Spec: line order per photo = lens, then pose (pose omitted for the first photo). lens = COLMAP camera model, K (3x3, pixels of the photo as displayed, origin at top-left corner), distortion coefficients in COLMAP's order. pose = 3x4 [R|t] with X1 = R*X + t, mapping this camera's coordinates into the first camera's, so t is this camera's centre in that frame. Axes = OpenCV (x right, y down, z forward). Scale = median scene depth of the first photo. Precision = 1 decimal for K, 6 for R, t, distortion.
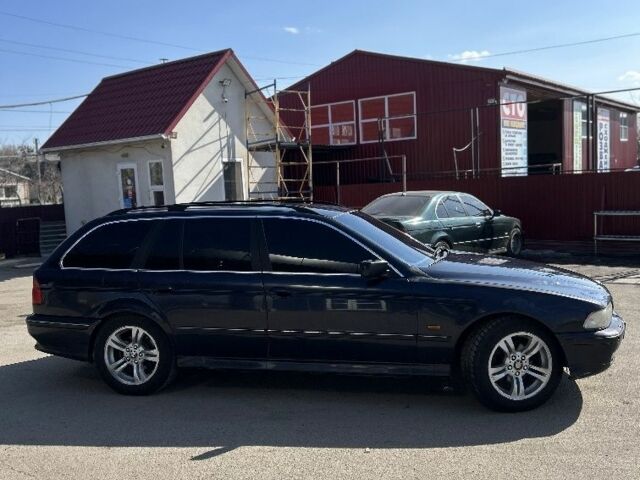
lens RADIAL K [[591.3, 0, 320.0], [0, 591.3, 240.0], [0, 0, 1]] dist [0.009770, 0.004209]
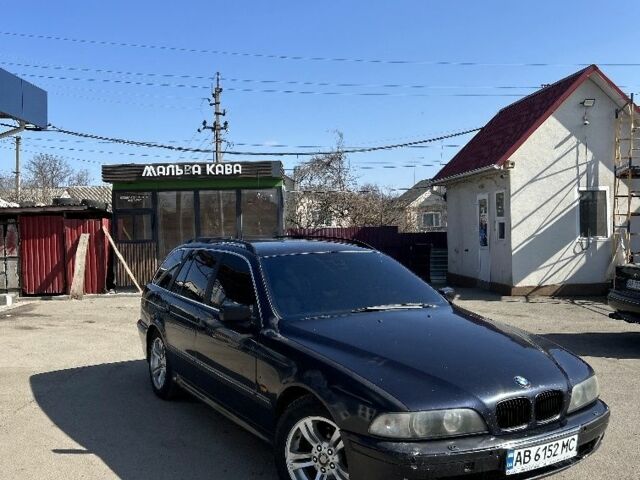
lens RADIAL K [[591.3, 0, 320.0], [0, 591.3, 240.0], [0, 0, 1]] dist [0.009770, 0.004209]
pose [[0.710849, 0.041243, -0.702134, 0.190944], [-0.073429, 0.997176, -0.015766, -0.014817], [0.699501, 0.062764, 0.711870, 0.090775]]
